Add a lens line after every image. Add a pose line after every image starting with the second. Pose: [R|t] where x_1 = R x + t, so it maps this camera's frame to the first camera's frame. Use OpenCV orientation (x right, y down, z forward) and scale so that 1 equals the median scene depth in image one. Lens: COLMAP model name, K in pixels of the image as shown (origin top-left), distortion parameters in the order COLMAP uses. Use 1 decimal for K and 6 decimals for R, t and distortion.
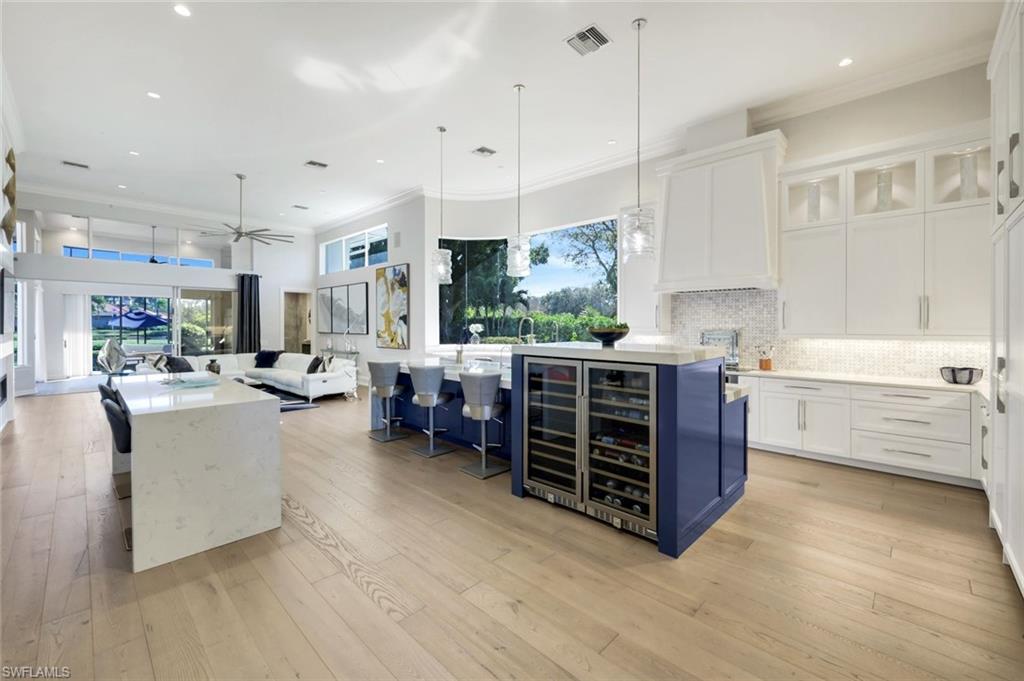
lens RADIAL K [[415.0, 0, 508.0], [0, 415.0, 330.6], [0, 0, 1]] dist [-0.000499, 0.000133]
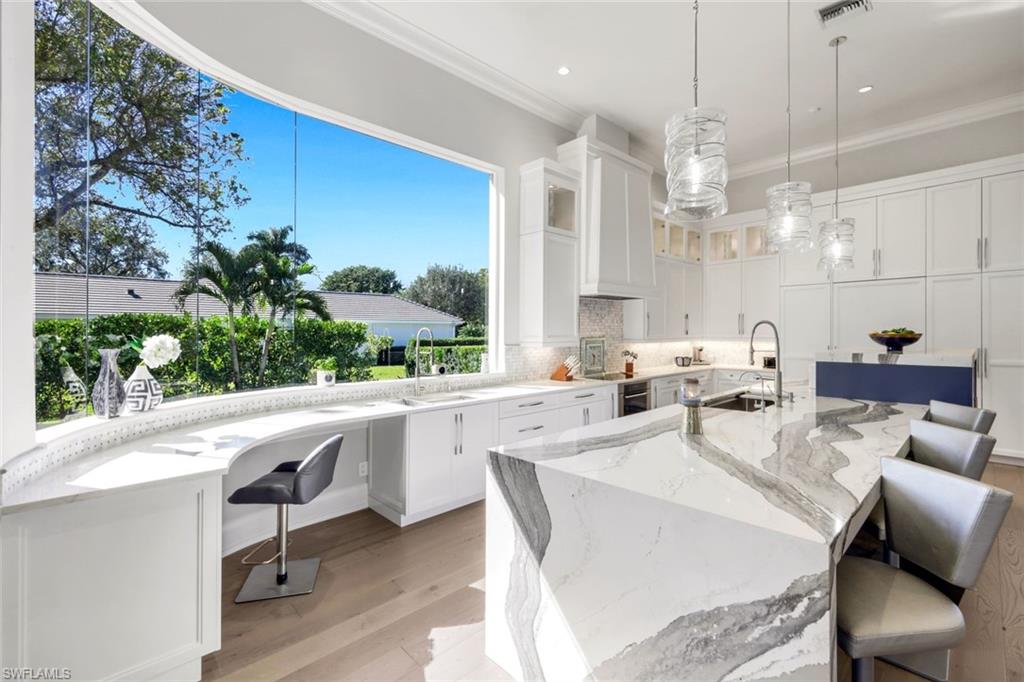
lens RADIAL K [[448.0, 0, 513.3], [0, 448.0, 337.0], [0, 0, 1]] dist [0.000261, -0.000033]
pose [[0.041703, -0.011954, 0.999059, -0.595467], [0.021927, 0.999699, 0.011046, -0.021677], [-0.998889, 0.021446, 0.041952, 1.255290]]
